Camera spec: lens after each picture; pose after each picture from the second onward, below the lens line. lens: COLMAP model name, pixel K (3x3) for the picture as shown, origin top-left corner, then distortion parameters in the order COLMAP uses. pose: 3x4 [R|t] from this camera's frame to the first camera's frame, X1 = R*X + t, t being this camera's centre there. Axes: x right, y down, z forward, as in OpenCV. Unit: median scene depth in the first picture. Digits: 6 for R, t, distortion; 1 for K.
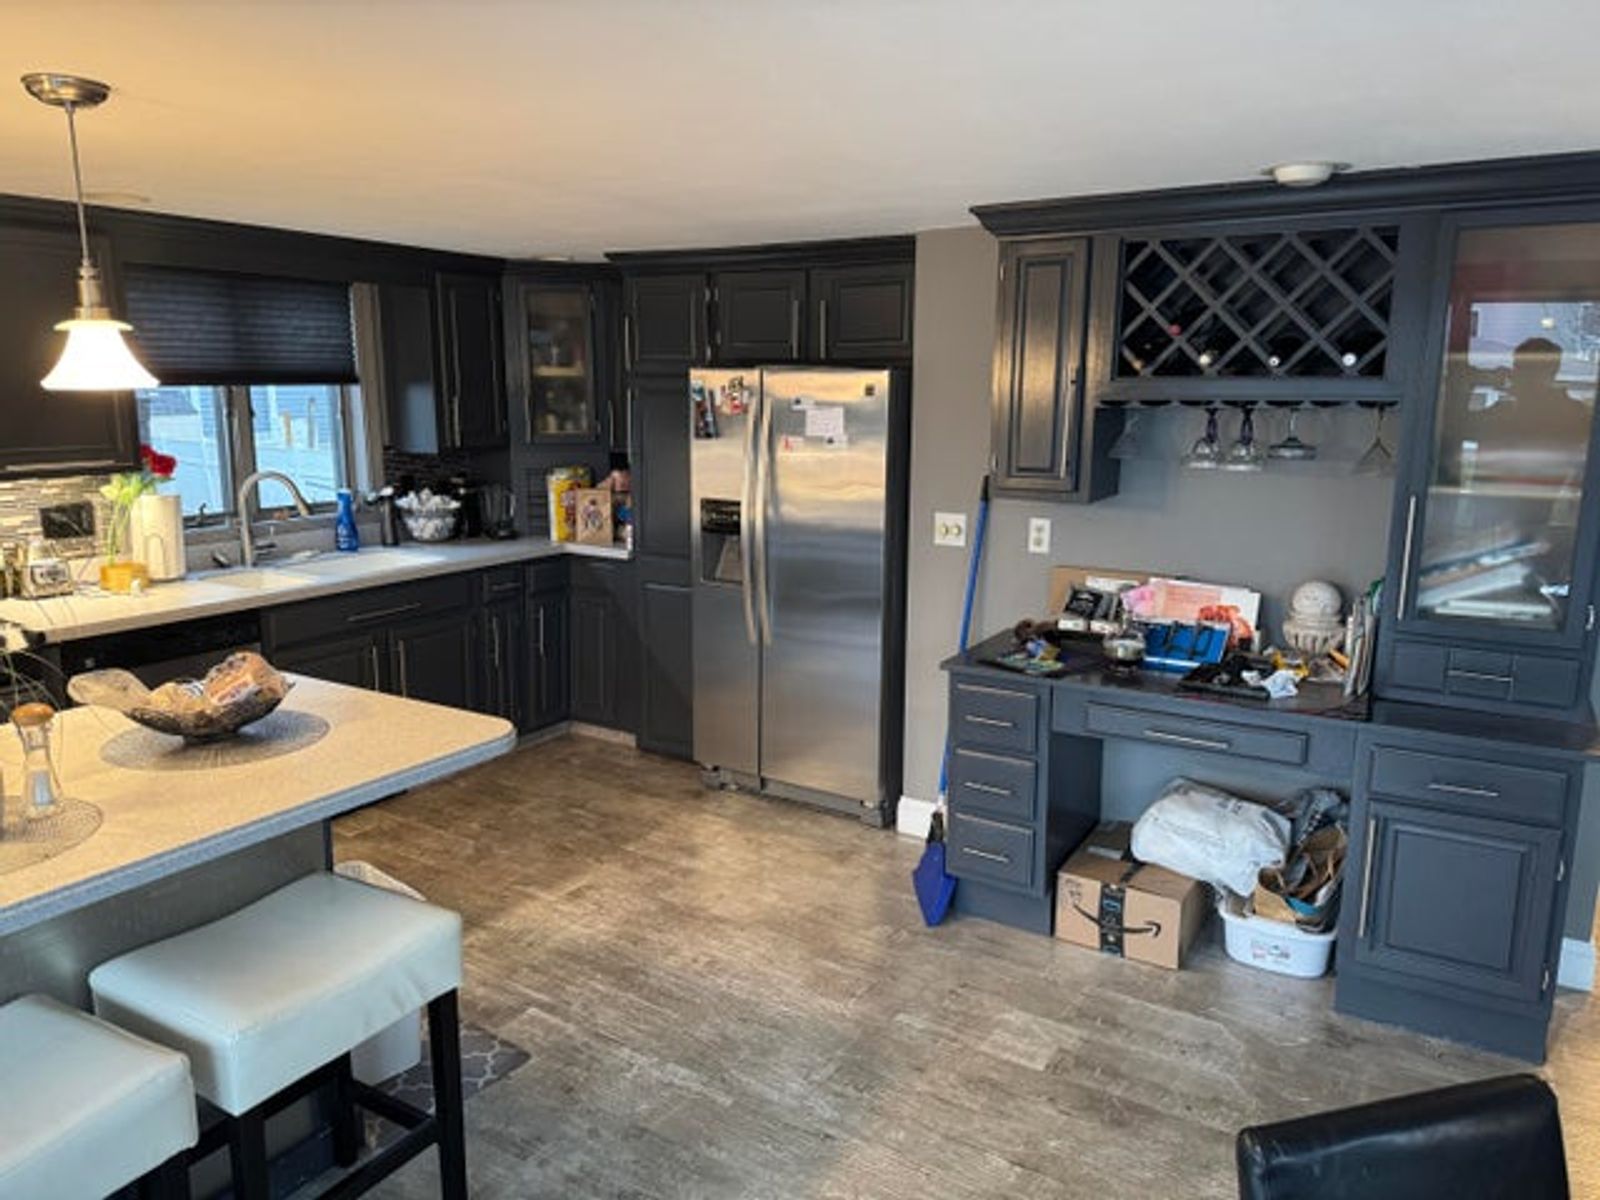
lens RADIAL K [[1115.4, 0, 788.4], [0, 1115.4, 605.3], [0, 0, 1]] dist [0.068601, -0.076740]
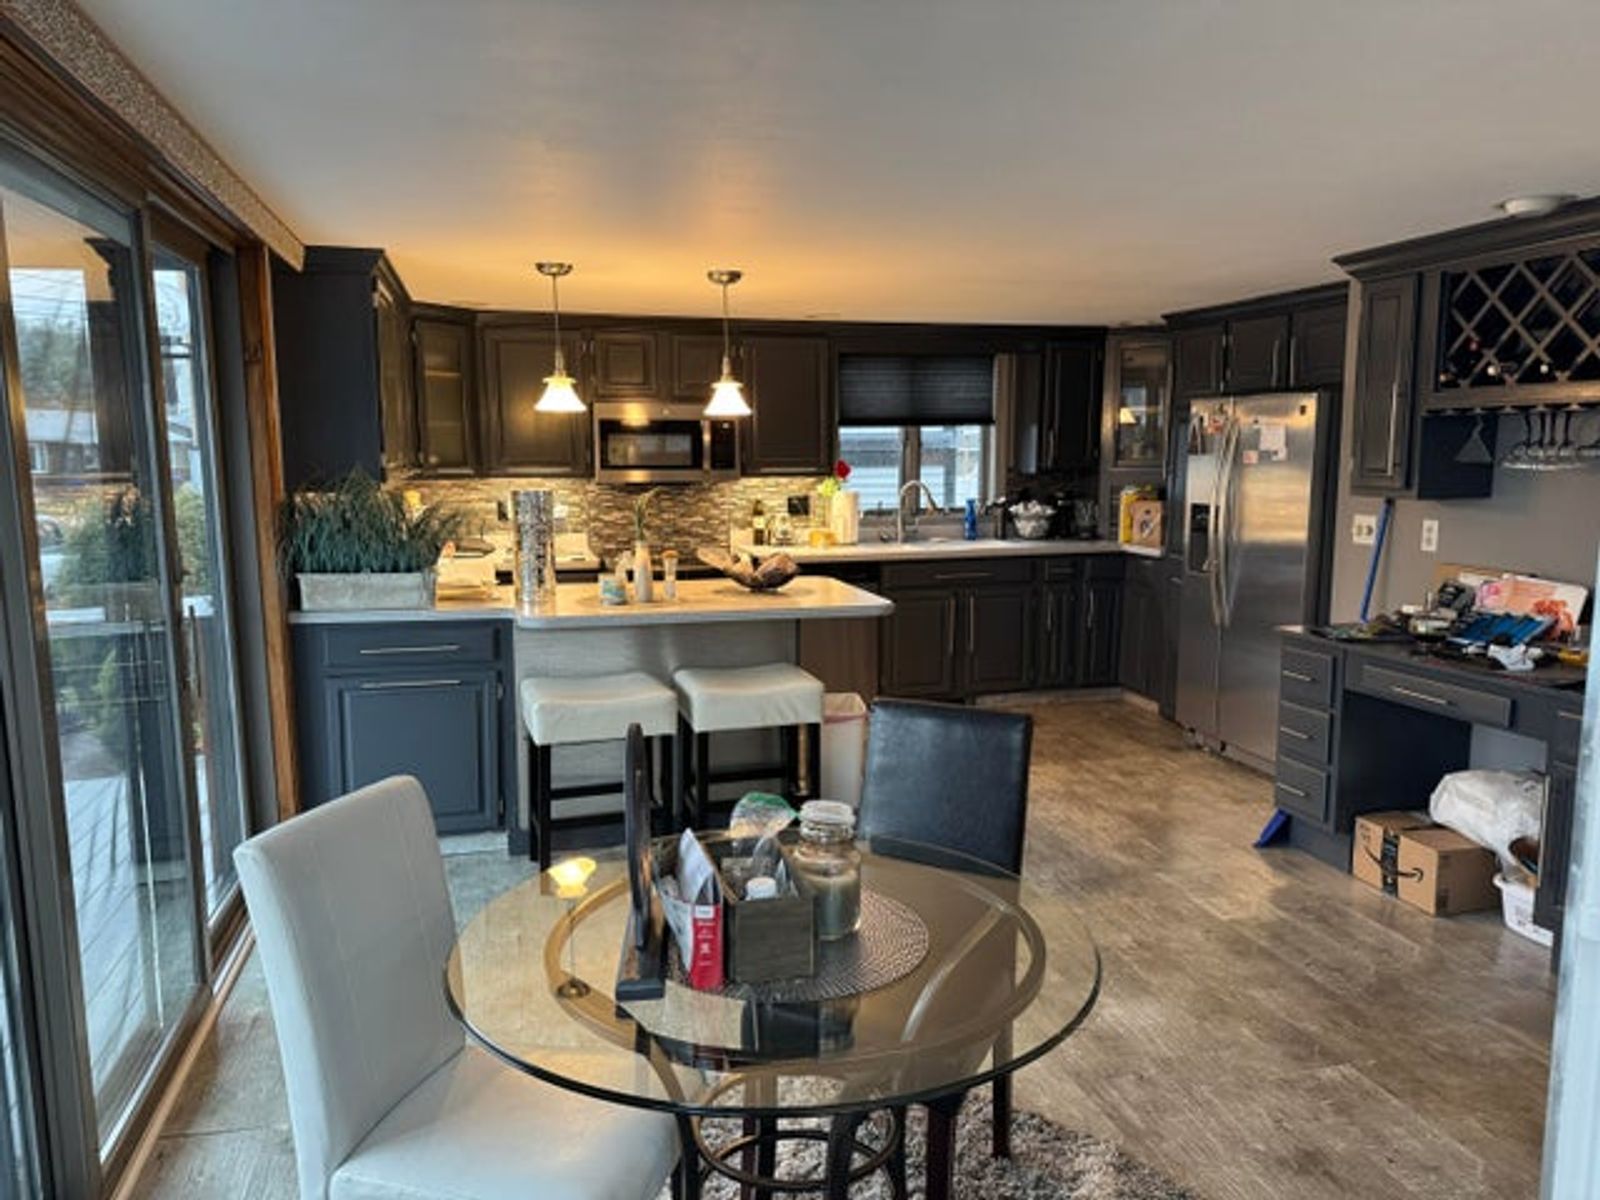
lens RADIAL K [[1115.4, 0, 787.6], [0, 1115.4, 612.1], [0, 0, 1]] dist [0.068601, -0.076740]
pose [[0.725425, 0.091477, -0.682196, 0.530669], [-0.125527, 0.992090, -0.000449, 0.091980], [0.676759, 0.085960, 0.731169, -0.238689]]
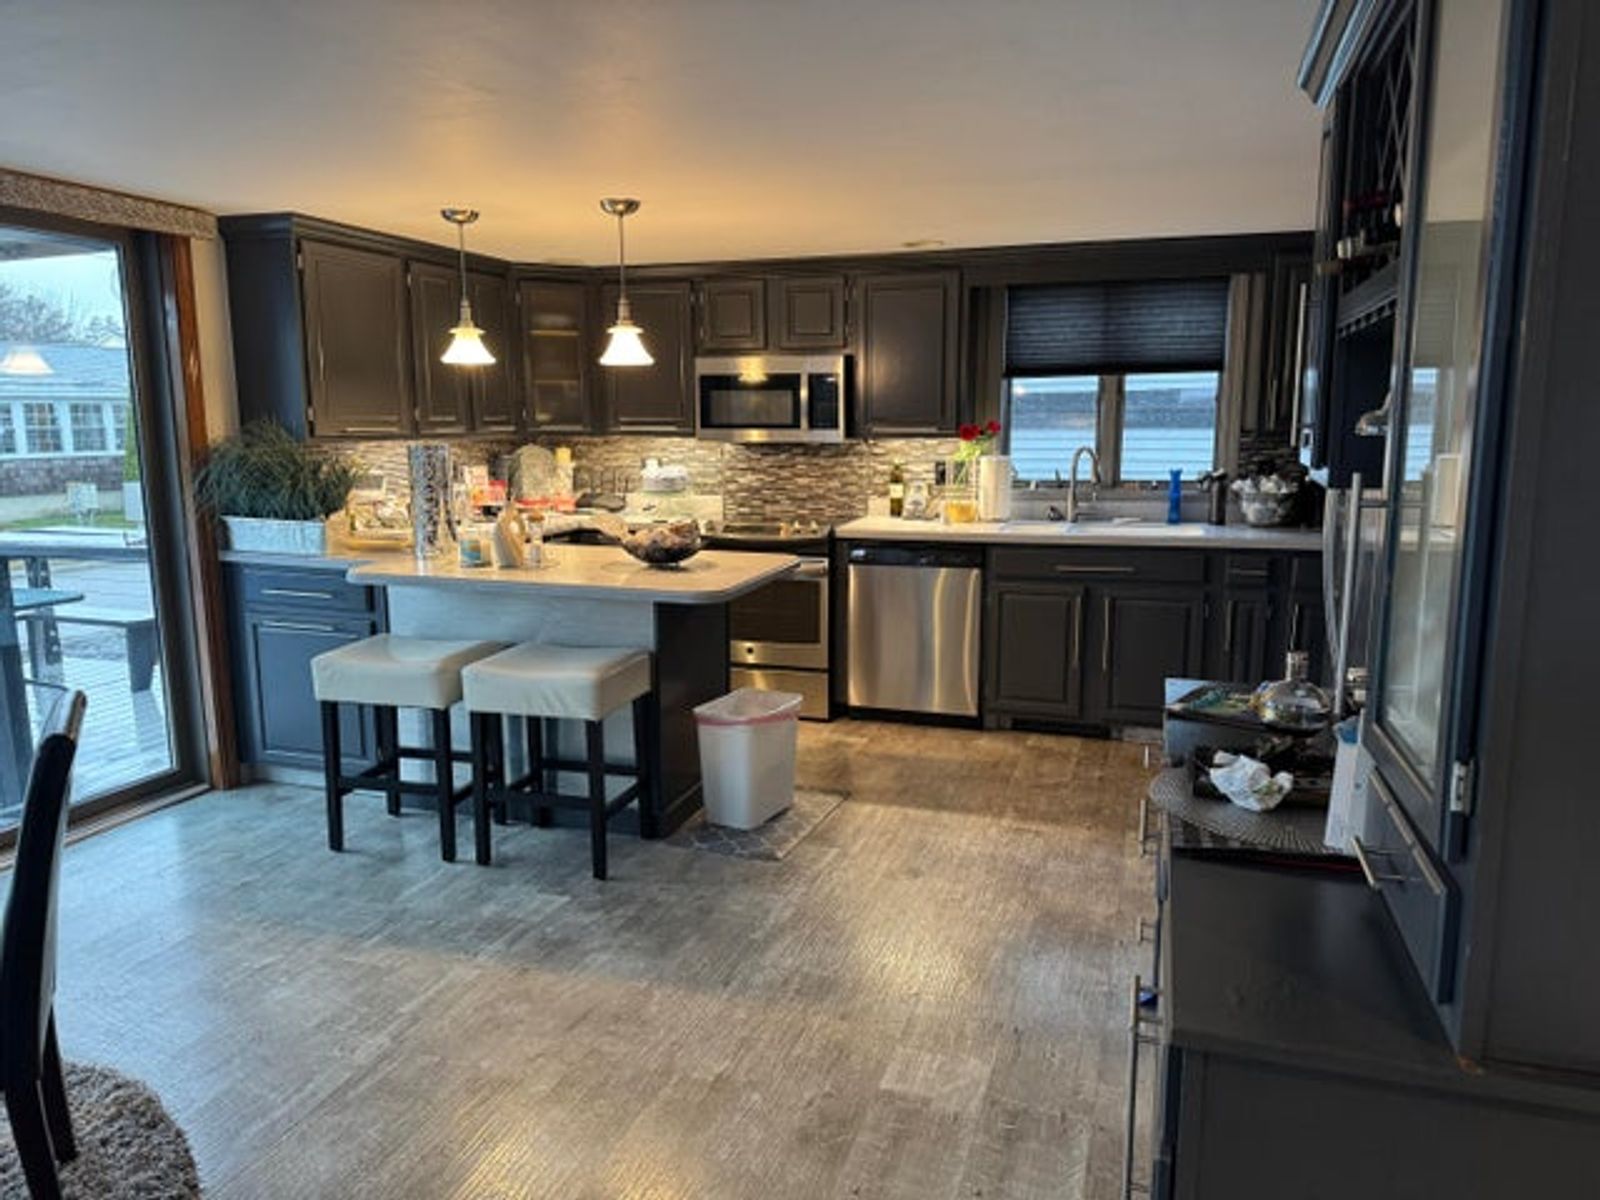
lens RADIAL K [[1115.4, 0, 803.2], [0, 1115.4, 603.8], [0, 0, 1]] dist [0.068601, -0.076740]
pose [[0.232261, 0.154262, -0.960343, 0.744905], [-0.182676, 0.976692, 0.112707, -0.036482], [0.955345, 0.149254, 0.255027, 0.488638]]
